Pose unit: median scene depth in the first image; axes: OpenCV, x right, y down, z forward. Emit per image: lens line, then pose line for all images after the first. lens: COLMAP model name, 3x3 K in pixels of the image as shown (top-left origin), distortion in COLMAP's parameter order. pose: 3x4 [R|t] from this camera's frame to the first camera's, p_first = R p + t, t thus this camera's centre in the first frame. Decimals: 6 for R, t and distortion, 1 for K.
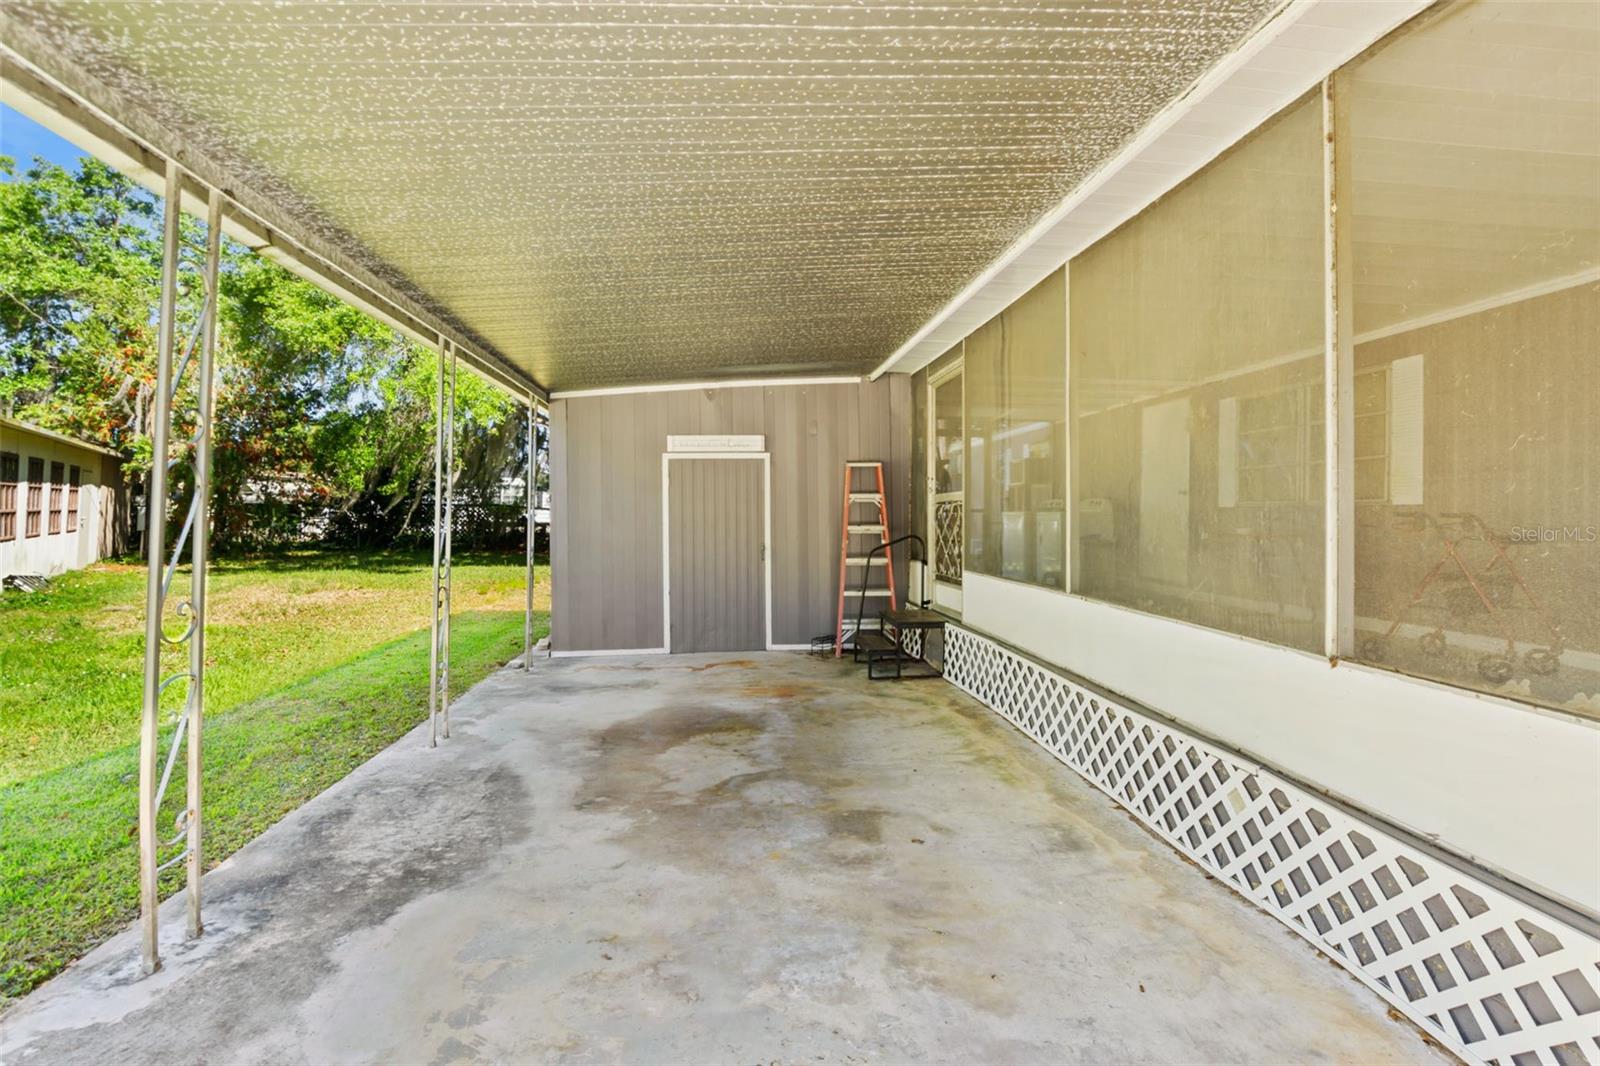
lens RADIAL K [[732.6, 0, 800.9], [0, 732.6, 514.8], [0, 0, 1]] dist [-0.022829, -0.000325]
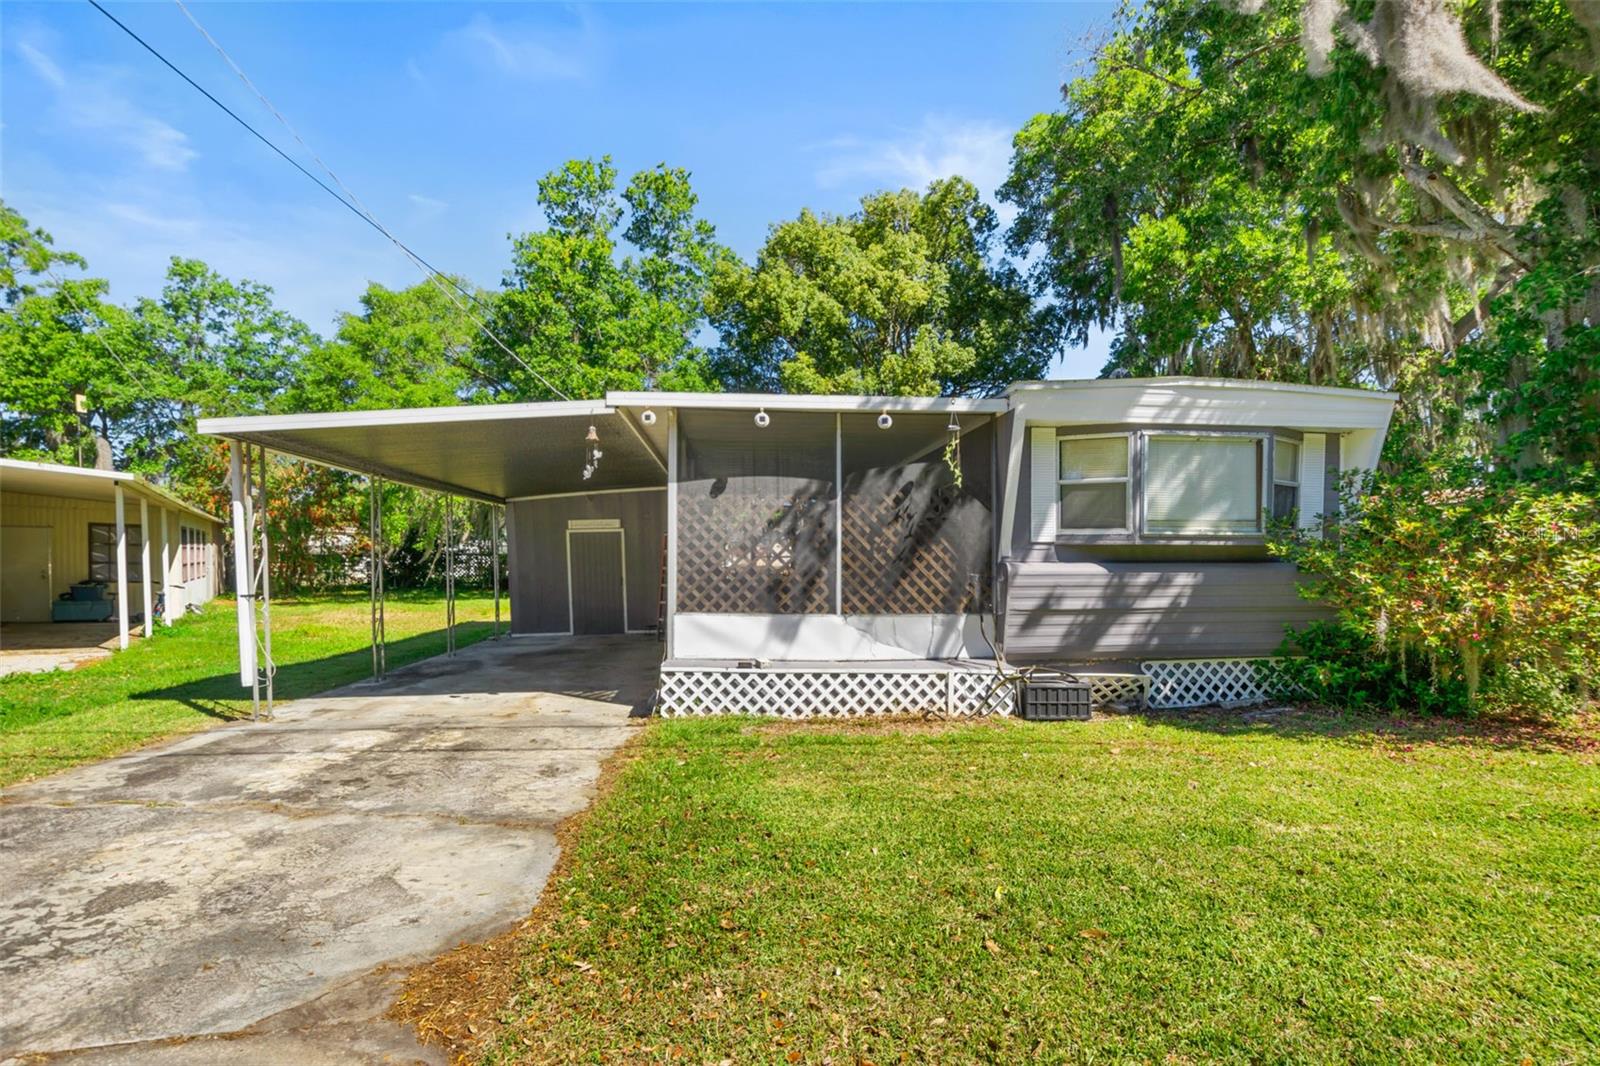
lens RADIAL K [[718.4, 0, 803.1], [0, 718.4, 595.4], [0, 0, 1]] dist [-0.031471, 0.011598]
pose [[0.999901, -0.007868, -0.011683, 0.271736], [0.008455, 0.998659, 0.051067, -0.001744], [0.011265, -0.051161, 0.998627, -0.523728]]
